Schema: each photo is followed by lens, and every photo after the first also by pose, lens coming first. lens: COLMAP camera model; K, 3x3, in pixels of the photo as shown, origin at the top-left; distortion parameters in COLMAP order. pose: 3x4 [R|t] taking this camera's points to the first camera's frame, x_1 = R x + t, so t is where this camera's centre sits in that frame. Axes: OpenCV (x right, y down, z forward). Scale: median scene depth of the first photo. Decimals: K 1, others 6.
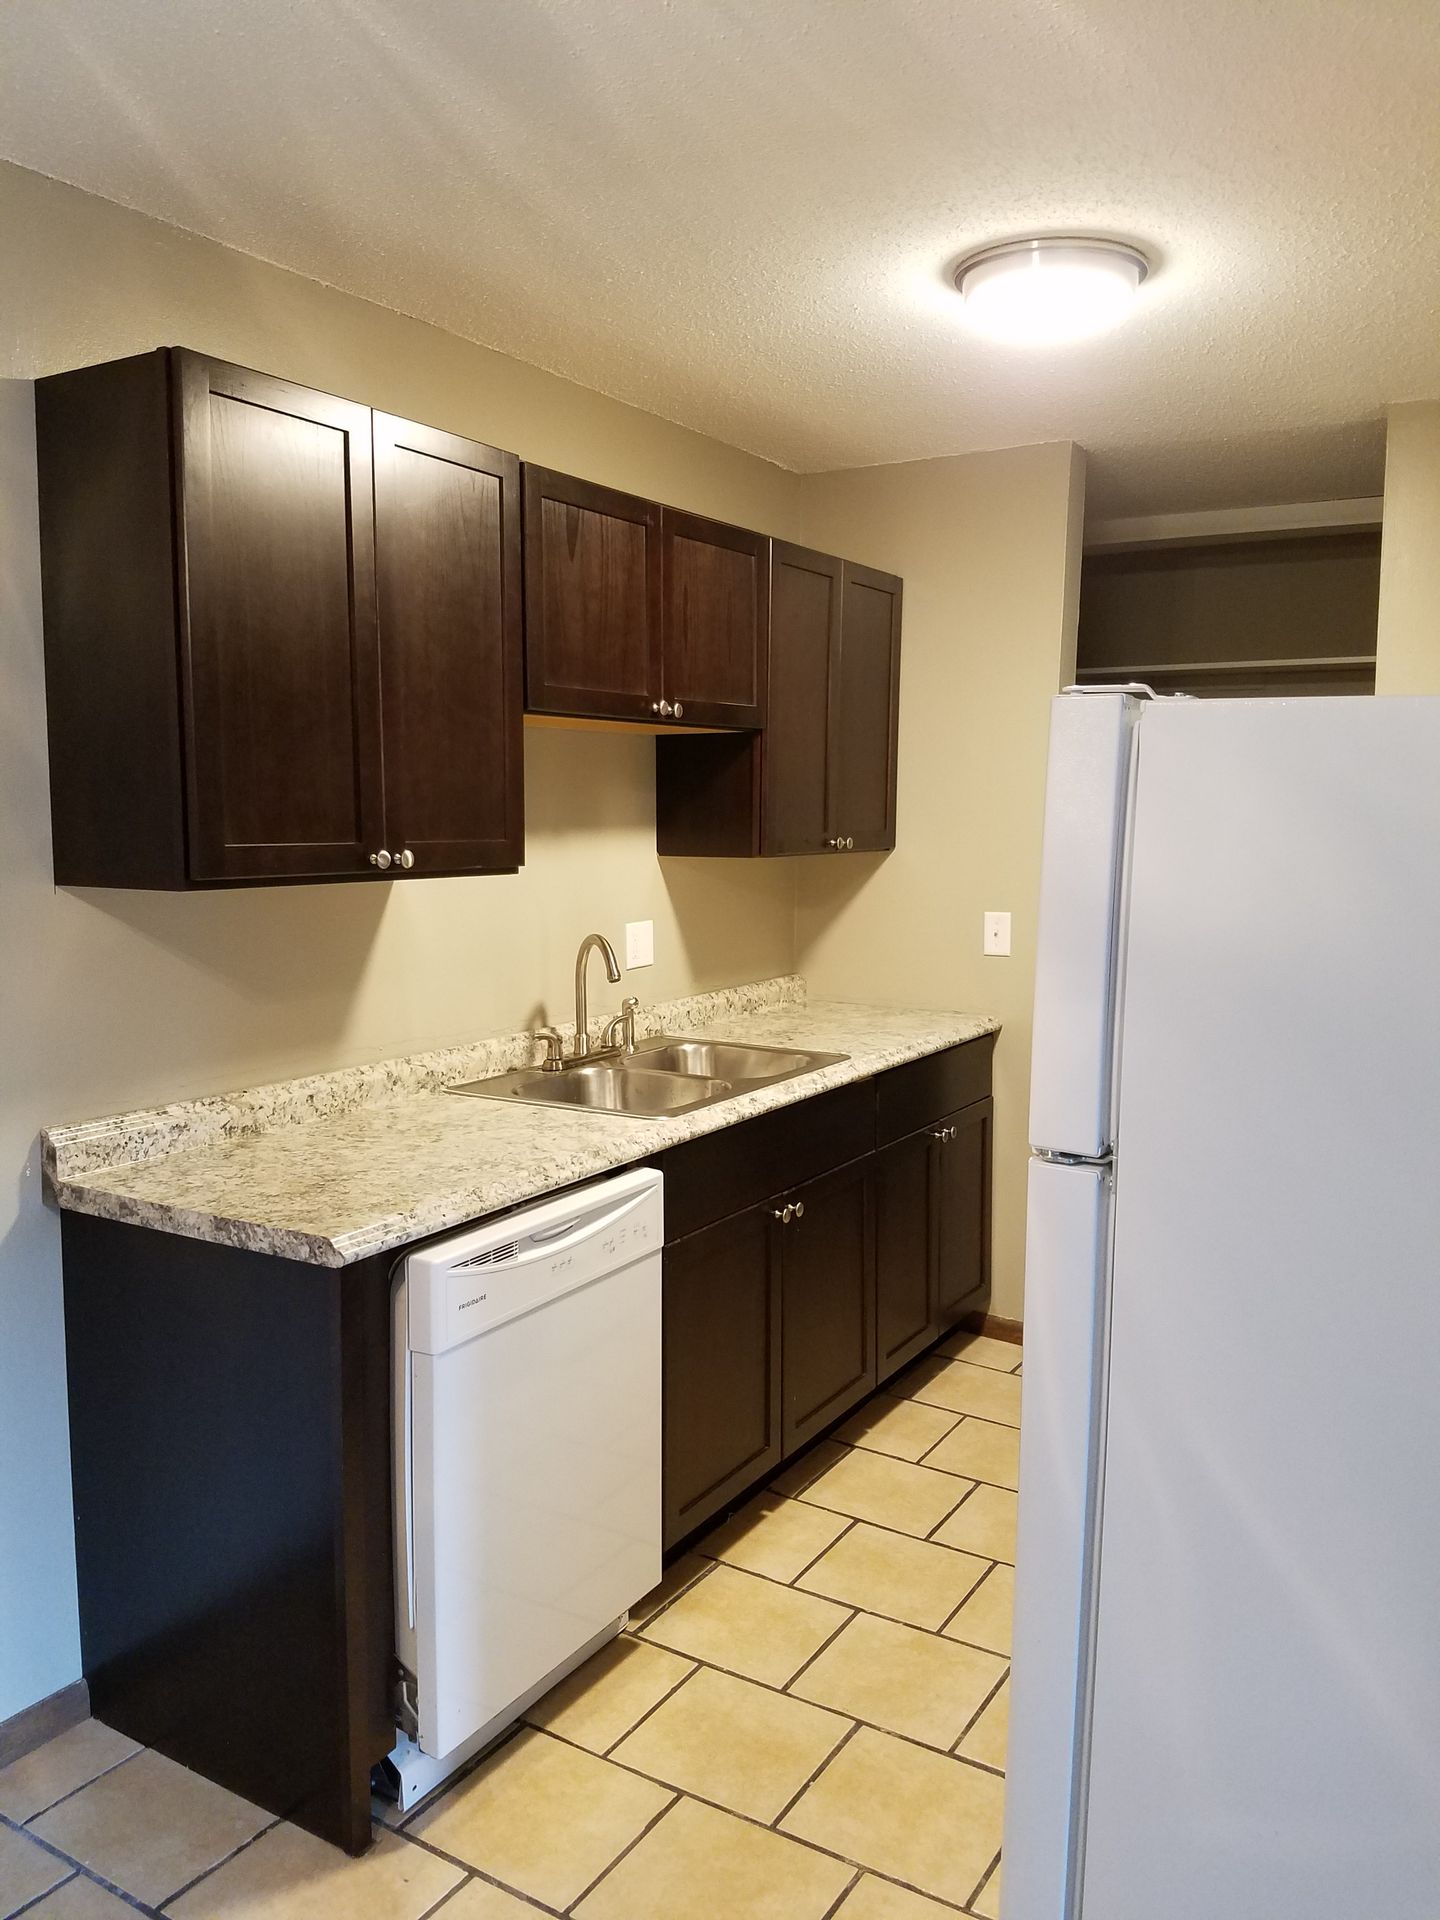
lens RADIAL K [[1568.8, 0, 722.5], [0, 1568.8, 955.5], [0, 0, 1]] dist [0.068661, -0.003532]
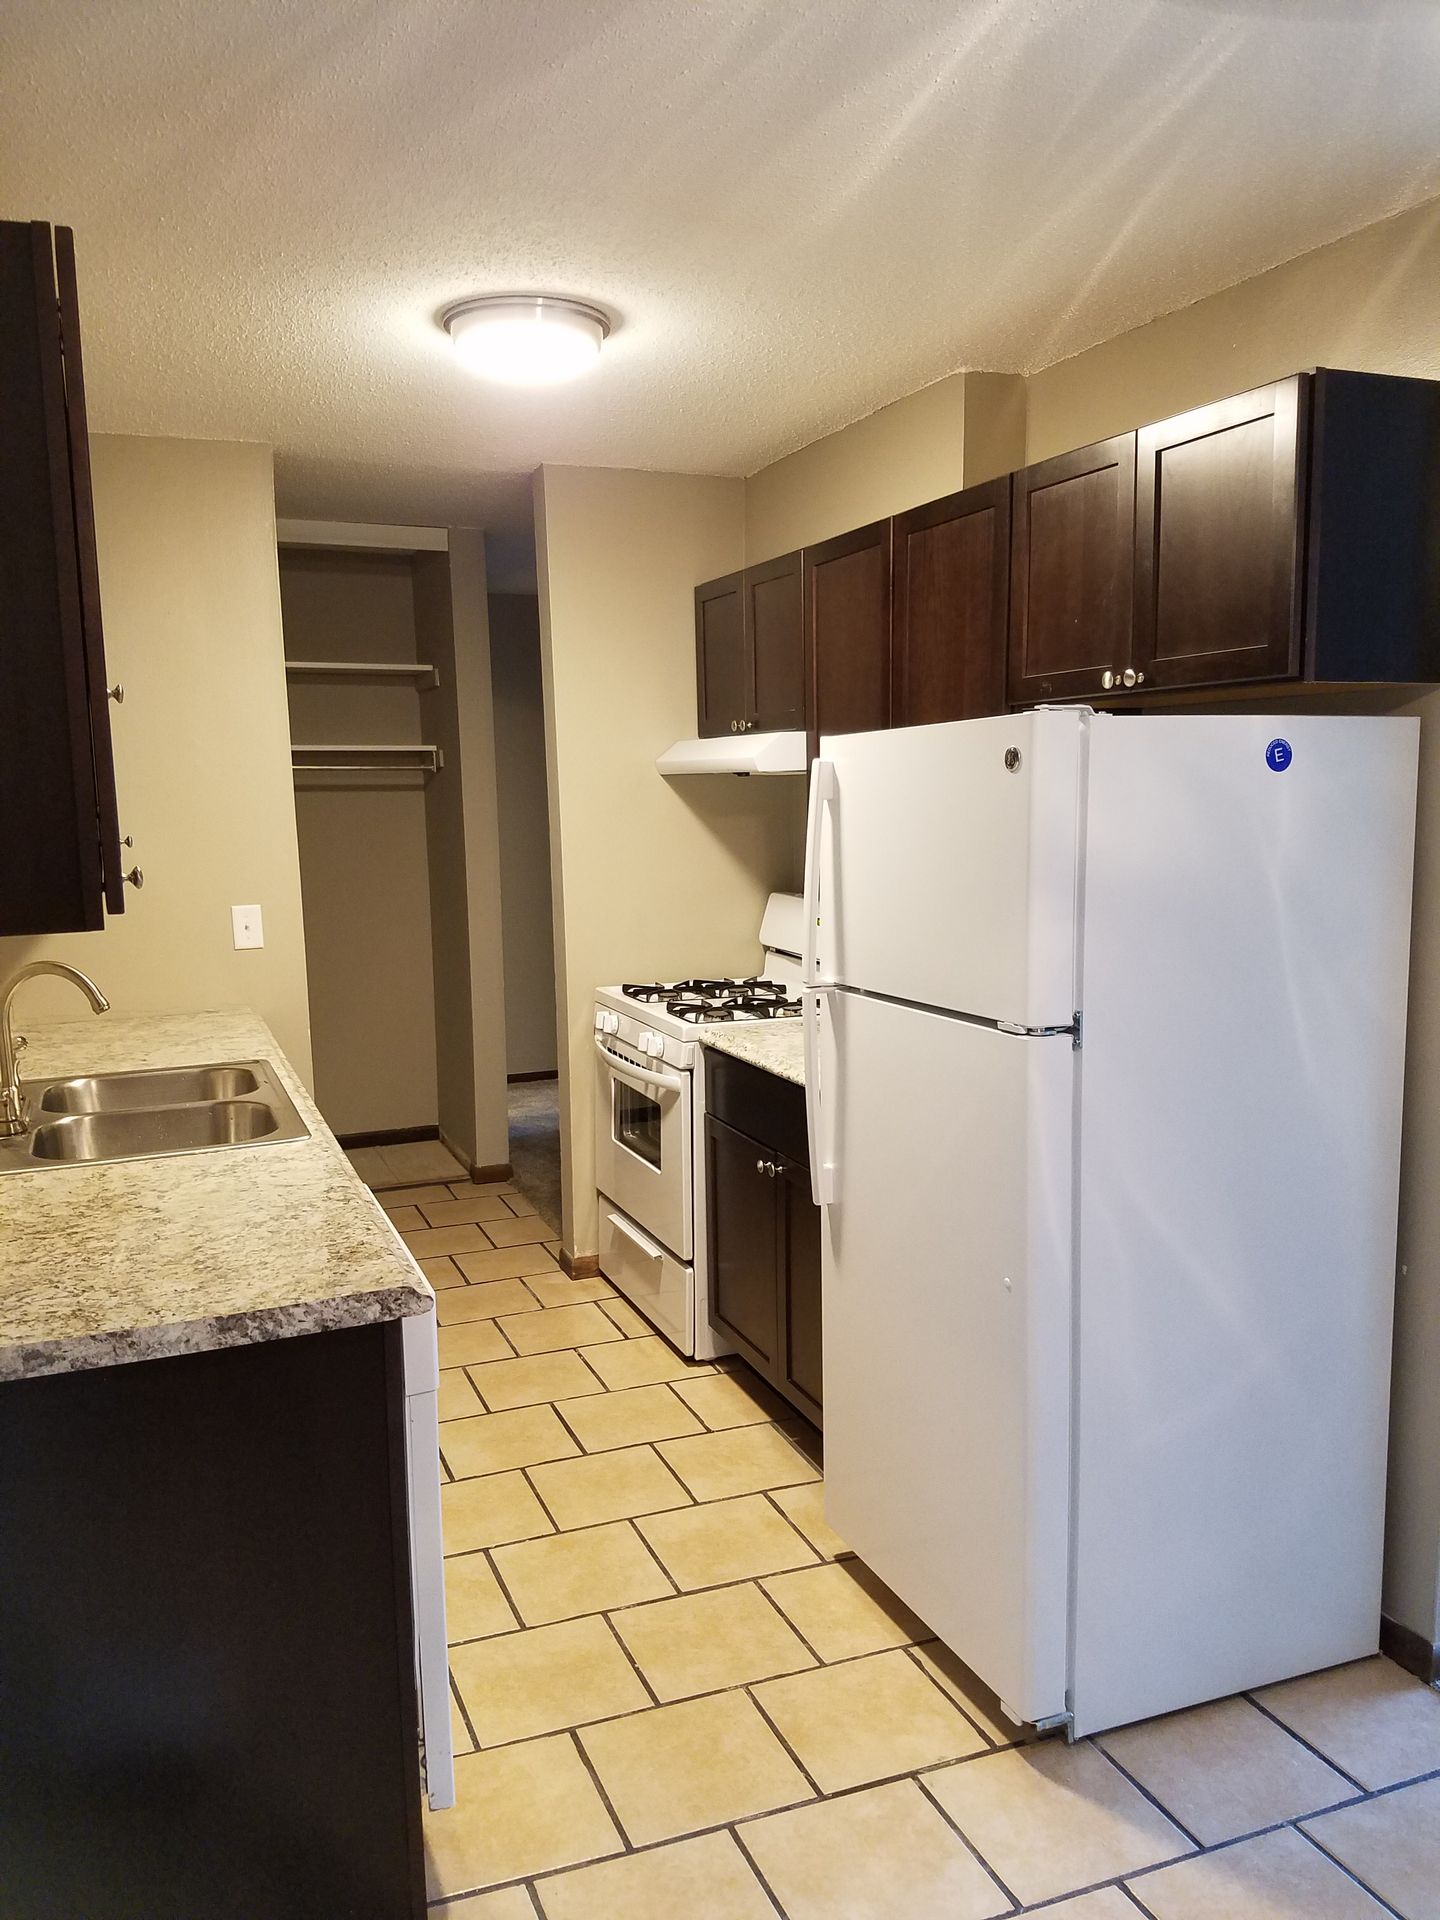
lens RADIAL K [[1513.6, 0, 720.0], [0, 1513.6, 960.0], [0, 0, 1]] dist [0.067638, 0.000256]
pose [[0.620178, -0.125786, 0.774311, -0.710464], [0.115441, 0.990948, 0.068517, -0.043905], [-0.775920, 0.046894, 0.629085, 0.259491]]
